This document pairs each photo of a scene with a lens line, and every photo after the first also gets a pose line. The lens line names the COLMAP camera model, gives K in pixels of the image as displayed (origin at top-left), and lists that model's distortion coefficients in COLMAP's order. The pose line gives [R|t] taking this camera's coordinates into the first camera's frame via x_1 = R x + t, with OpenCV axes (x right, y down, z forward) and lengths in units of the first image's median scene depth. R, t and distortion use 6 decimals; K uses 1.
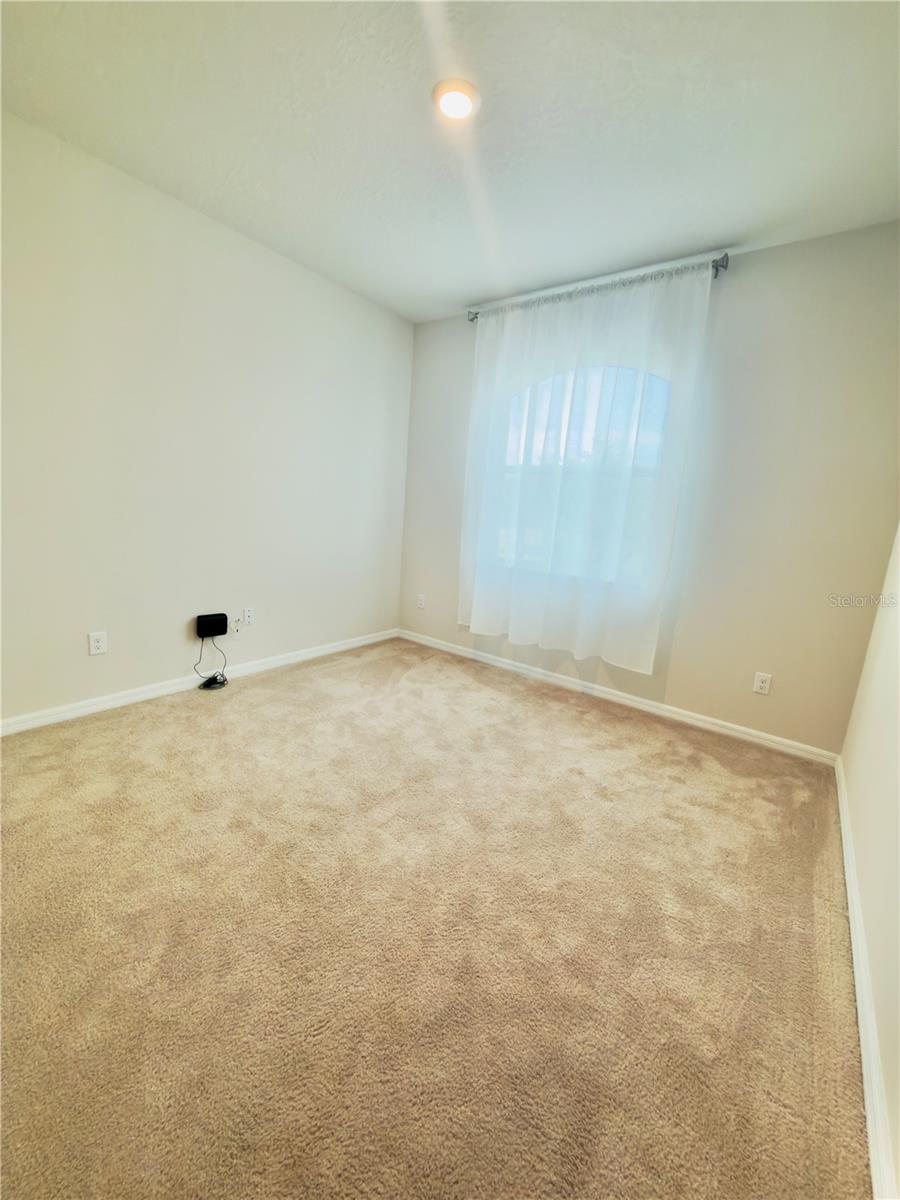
lens RADIAL K [[477.8, 0, 453.0], [0, 477.8, 597.1], [0, 0, 1]] dist [-0.003611, 0.002158]
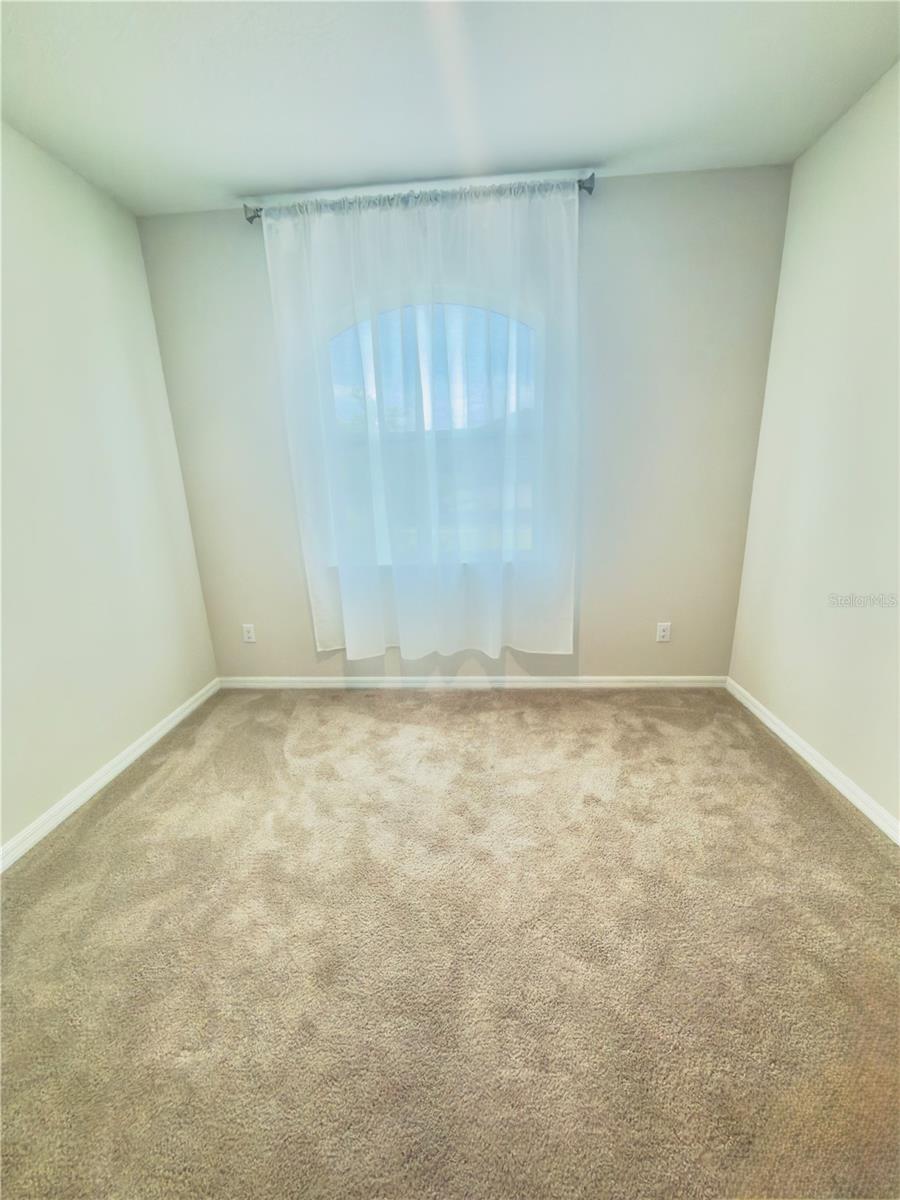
lens RADIAL K [[477.8, 0, 454.2], [0, 477.8, 599.0], [0, 0, 1]] dist [-0.003611, 0.002158]
pose [[0.832919, -0.242417, 0.497473, -0.221782], [0.196860, 0.969940, 0.143045, -0.121102], [-0.517195, -0.021212, 0.855604, 0.316222]]
